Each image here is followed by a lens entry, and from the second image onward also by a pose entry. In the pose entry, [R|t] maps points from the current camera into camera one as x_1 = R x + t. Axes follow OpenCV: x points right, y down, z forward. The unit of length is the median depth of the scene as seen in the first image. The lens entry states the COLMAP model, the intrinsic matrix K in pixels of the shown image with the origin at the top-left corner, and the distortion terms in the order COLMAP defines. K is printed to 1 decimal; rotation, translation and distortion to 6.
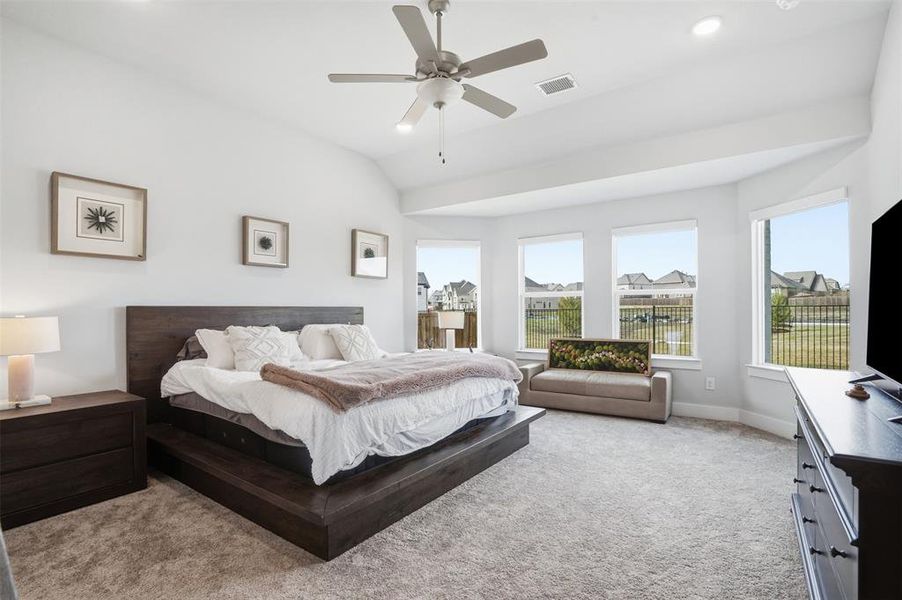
lens RADIAL K [[433.5, 0, 447.1], [0, 433.5, 308.2], [0, 0, 1]] dist [-0.059038, 0.029030]
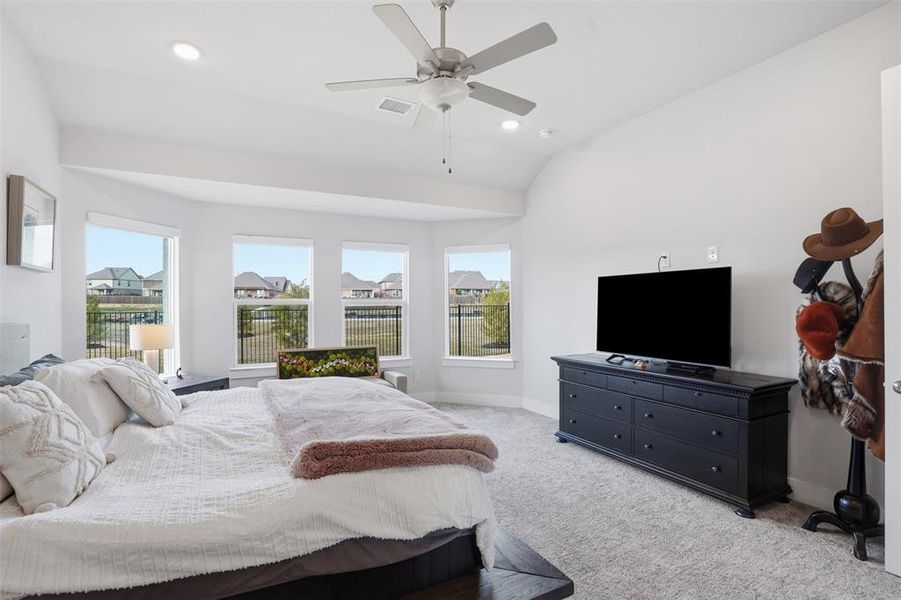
lens RADIAL K [[423.4, 0, 445.8], [0, 423.4, 307.4], [0, 0, 1]] dist [-0.060817, 0.027266]
pose [[0.459029, 0.000679, 0.888421, -0.416495], [-0.002640, 0.999996, 0.000600, -0.025872], [-0.888417, -0.002621, 0.459029, 0.305064]]
